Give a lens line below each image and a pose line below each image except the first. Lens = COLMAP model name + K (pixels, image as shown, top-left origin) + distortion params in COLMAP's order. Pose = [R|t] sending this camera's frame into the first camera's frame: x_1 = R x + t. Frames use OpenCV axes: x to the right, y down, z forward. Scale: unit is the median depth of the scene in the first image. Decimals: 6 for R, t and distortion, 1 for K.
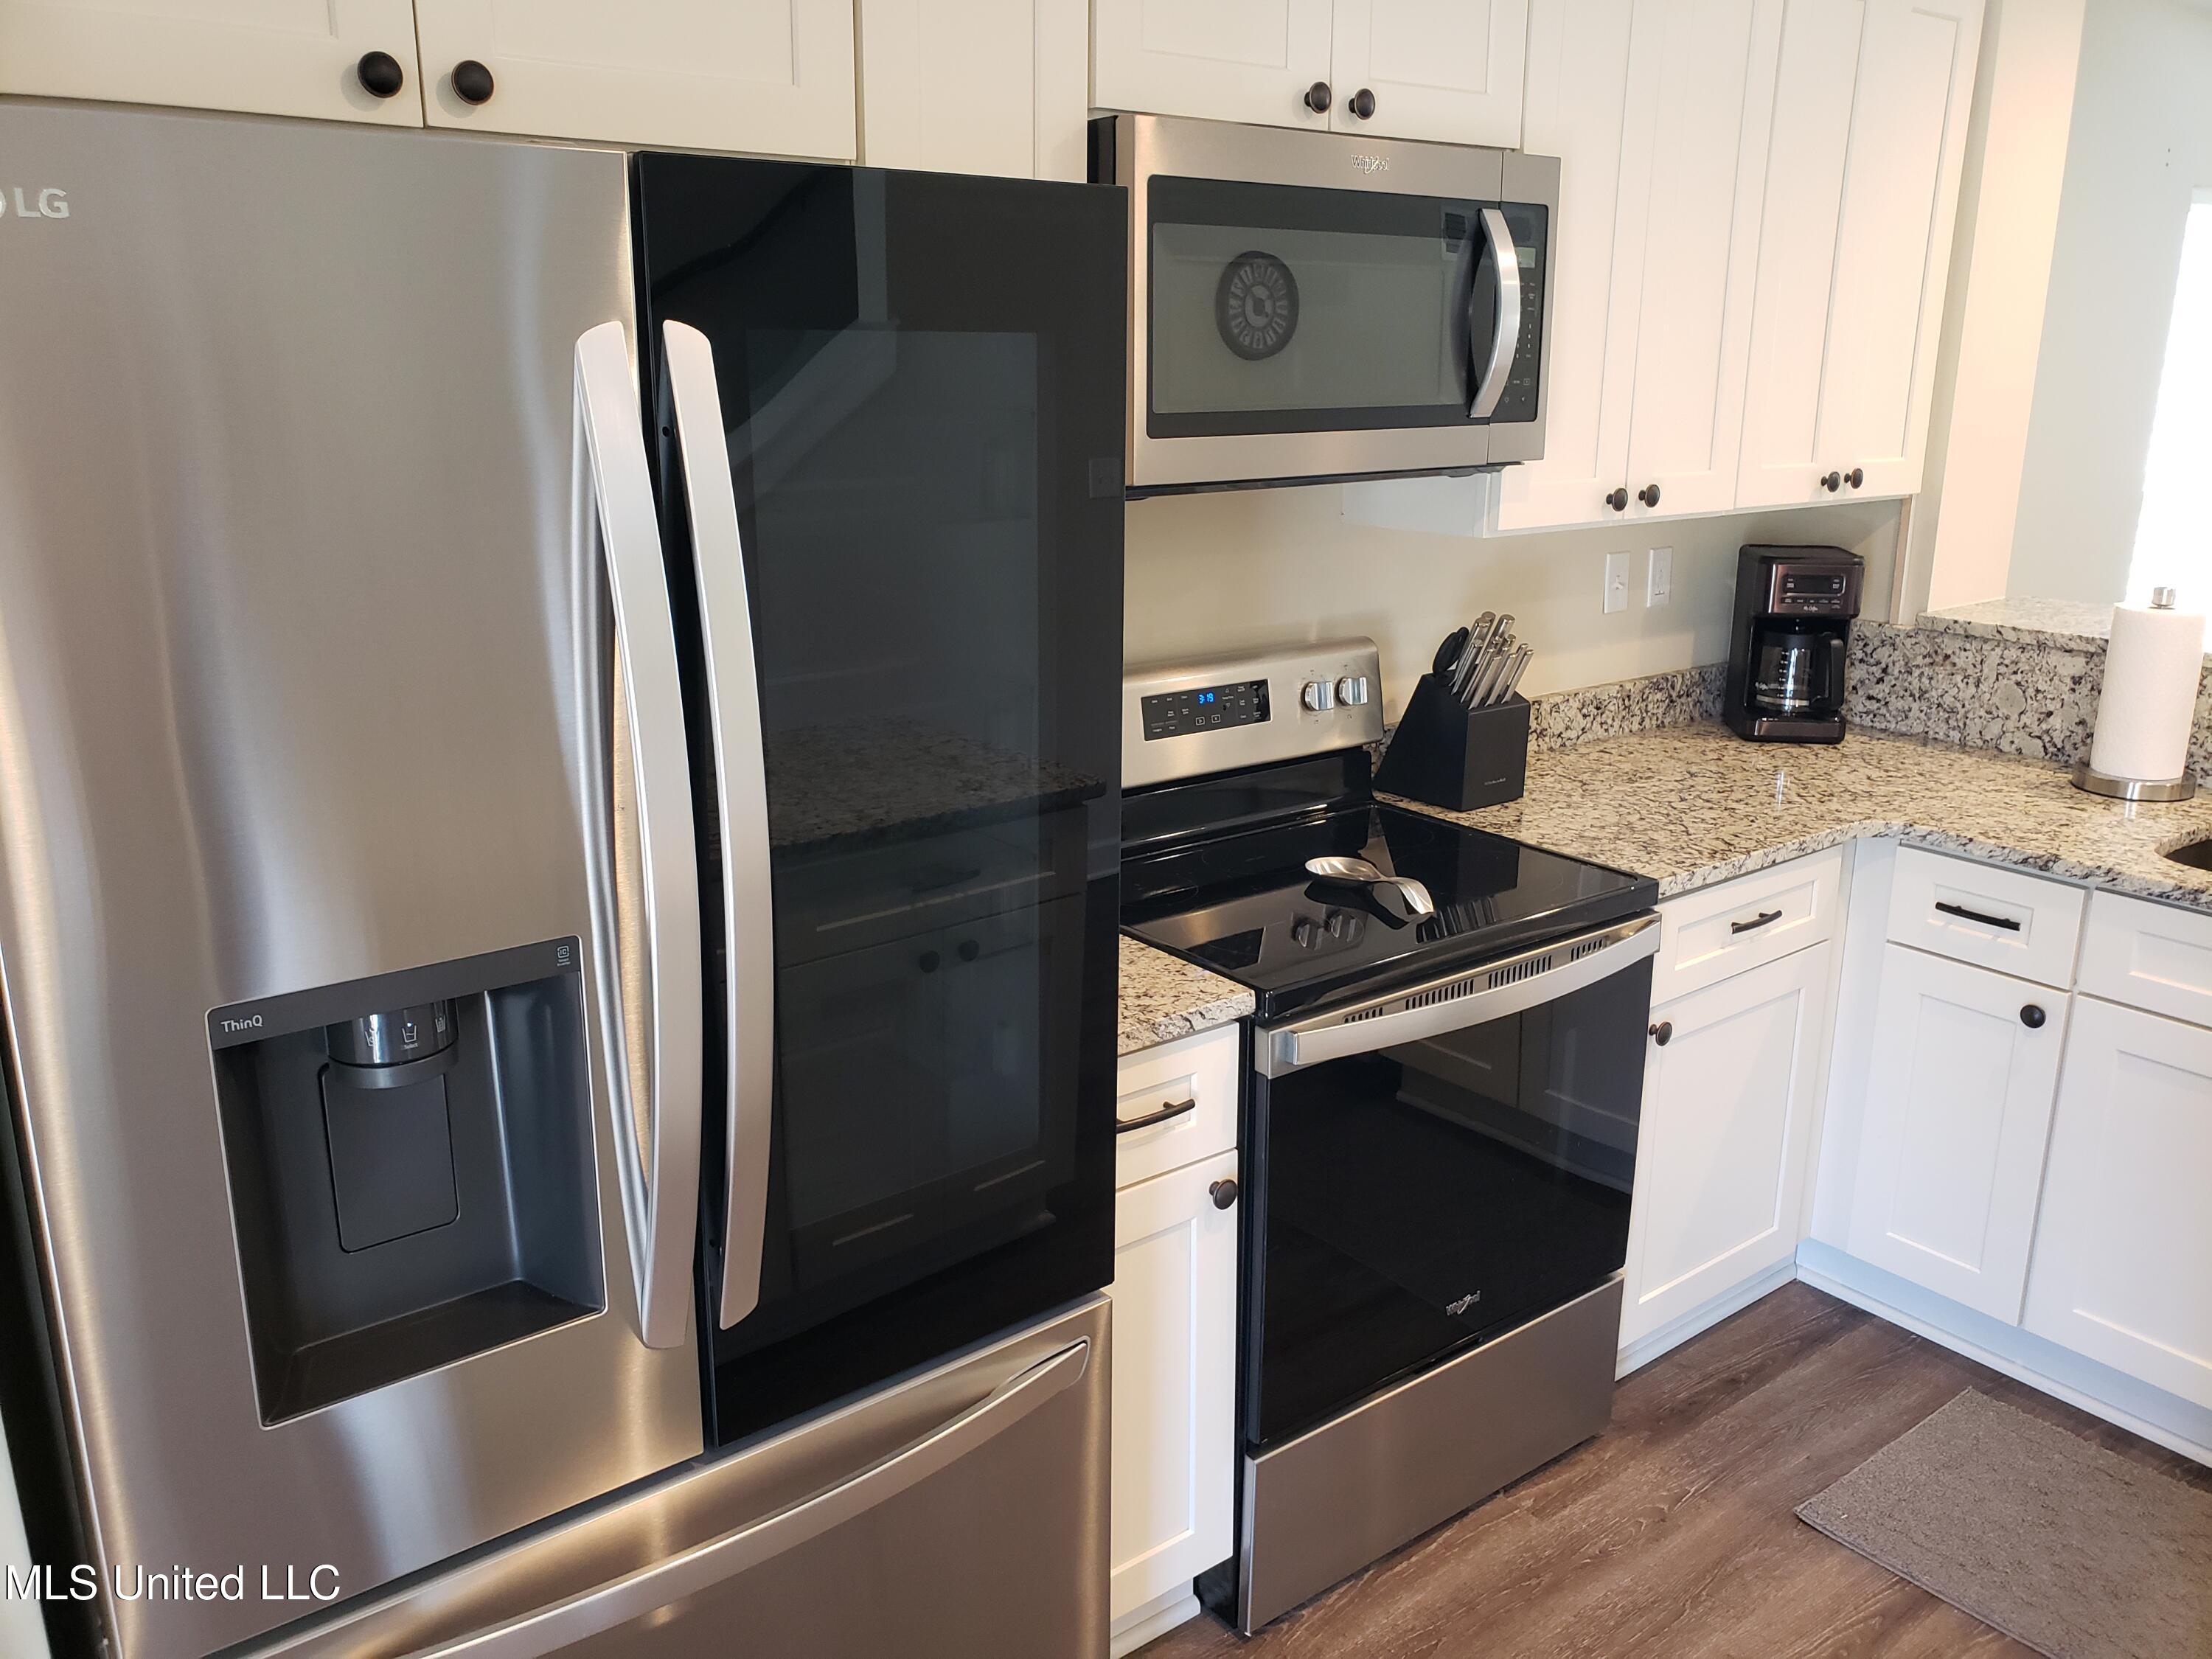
lens RADIAL K [[1700.2, 0, 1098.2], [0, 1700.2, 846.1], [0, 0, 1]] dist [0.010037, -0.005322]
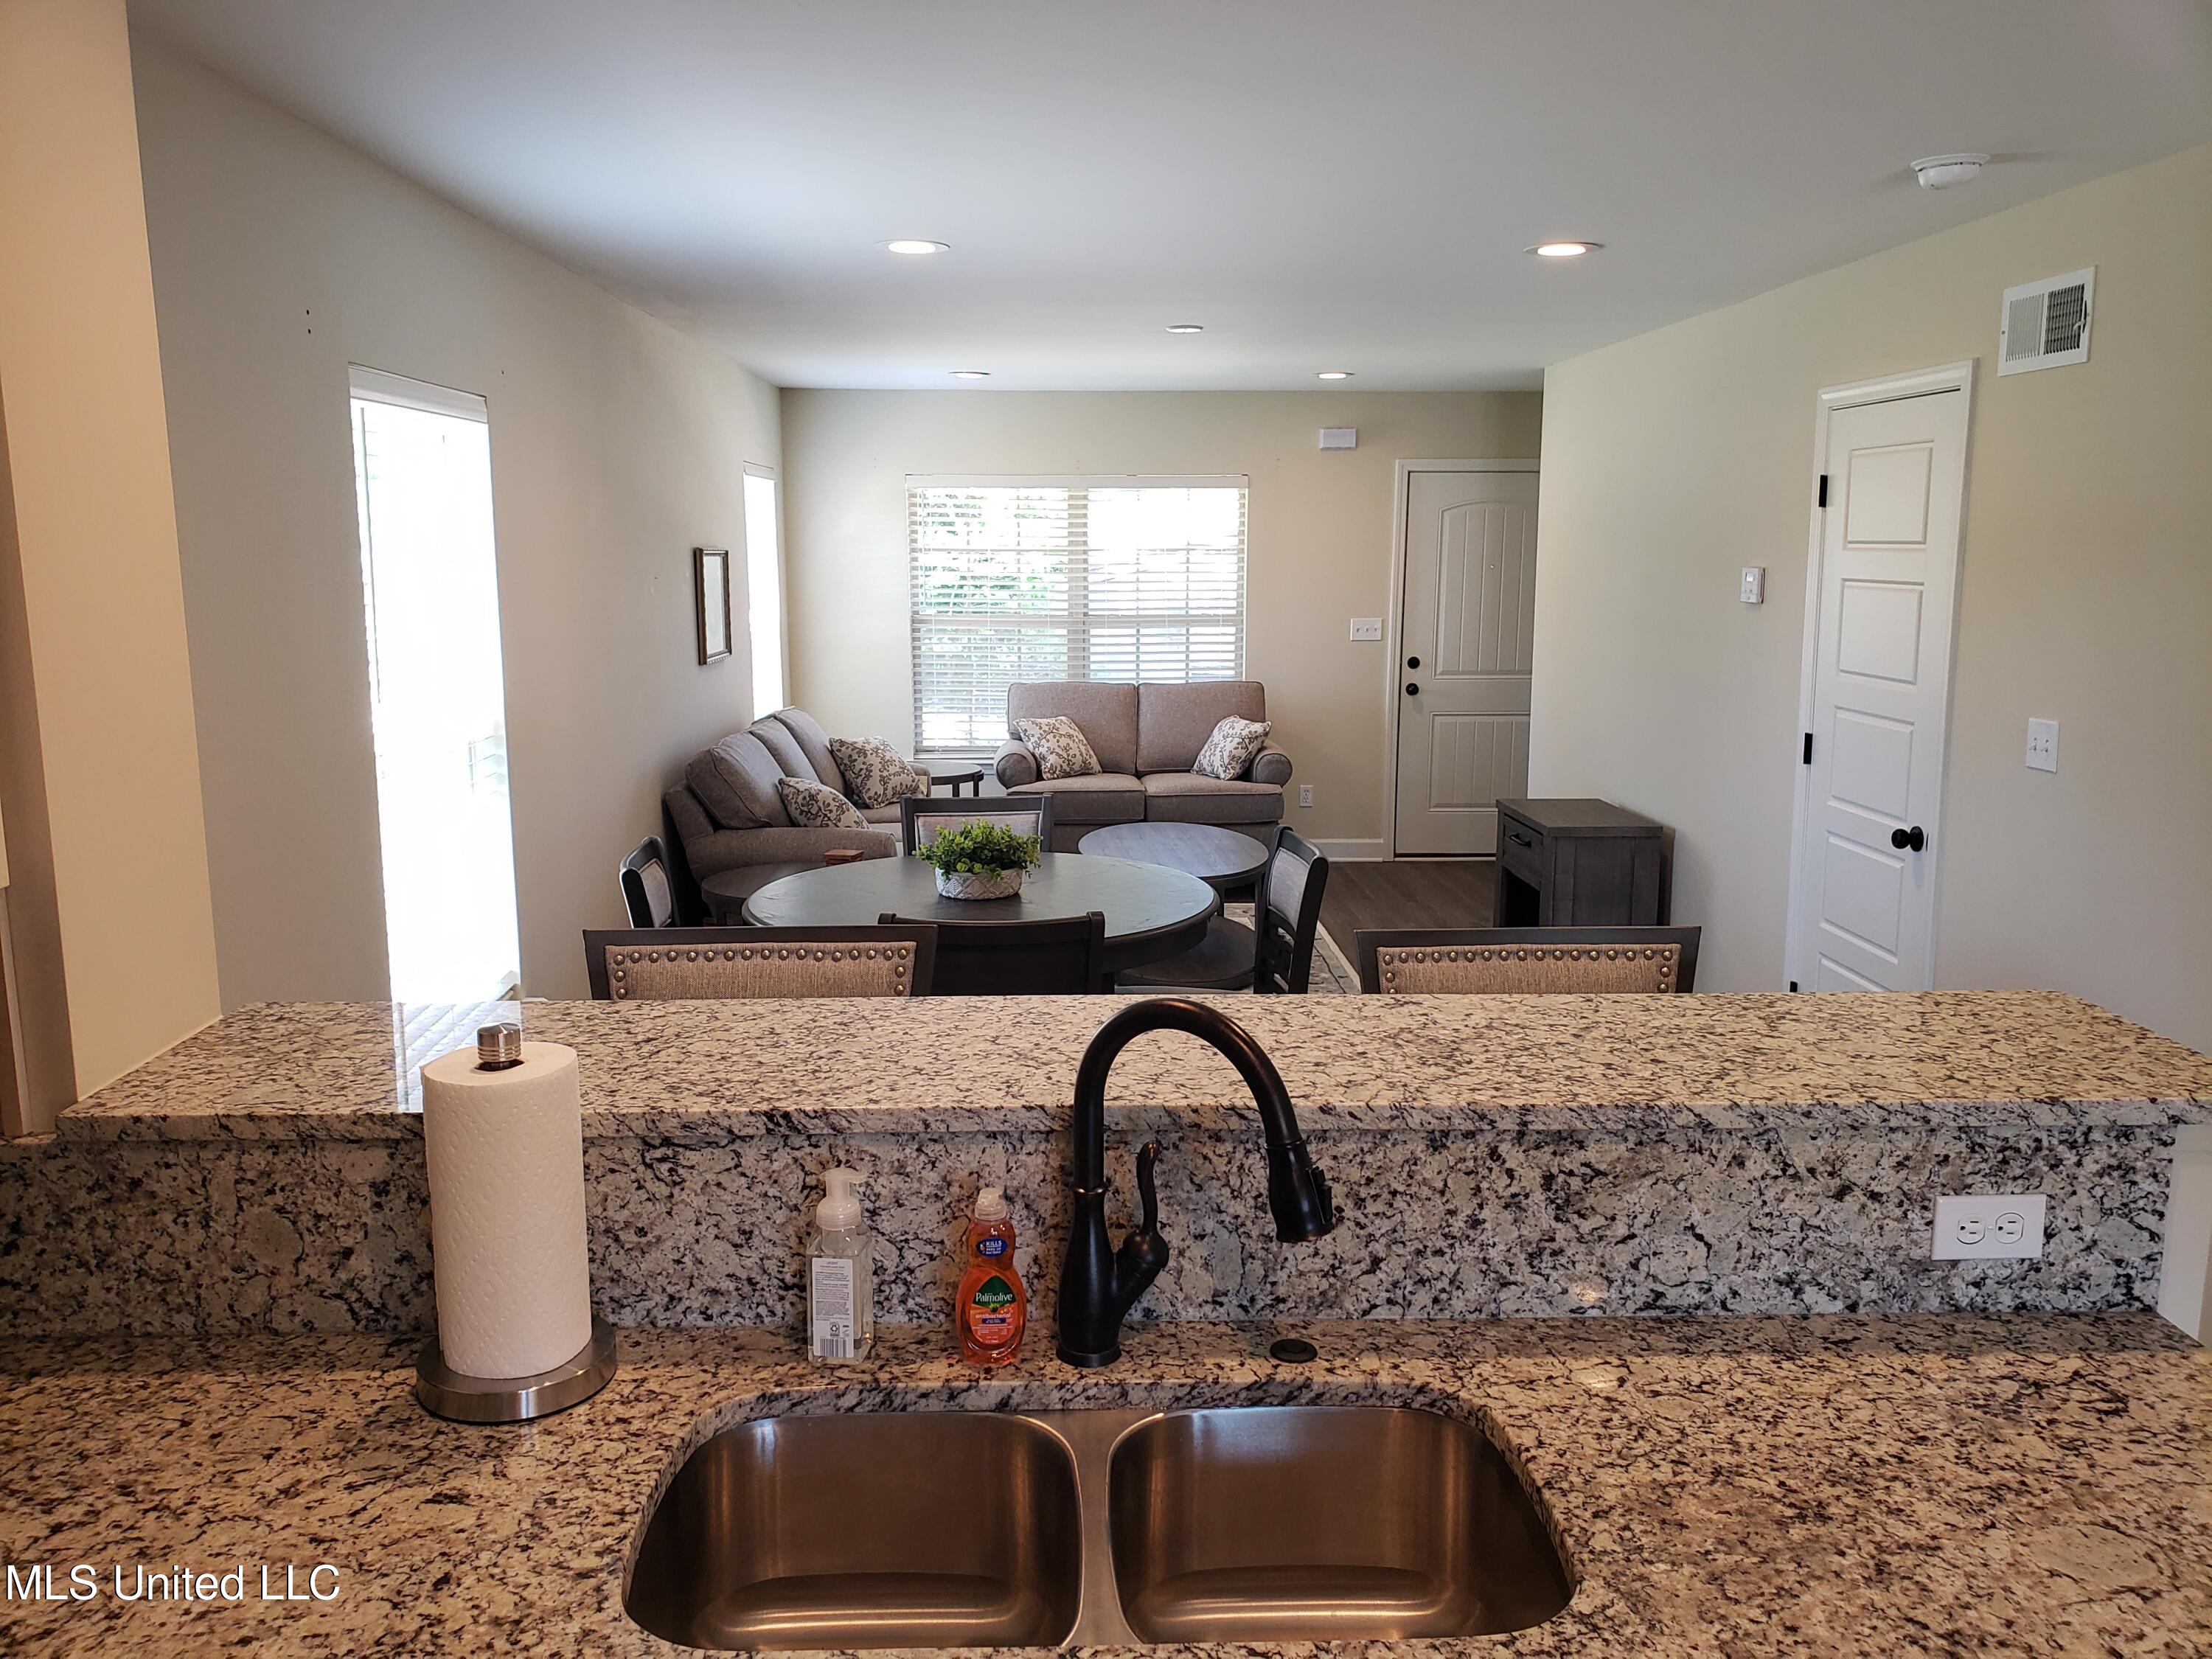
lens RADIAL K [[1700.2, 0, 1117.9], [0, 1700.2, 843.1], [0, 0, 1]] dist [0.010037, -0.005322]
pose [[0.564263, -0.132021, 0.814971, 0.262137], [0.213193, 0.976952, 0.010652, -0.156945], [-0.797594, 0.167735, 0.579404, 0.451090]]
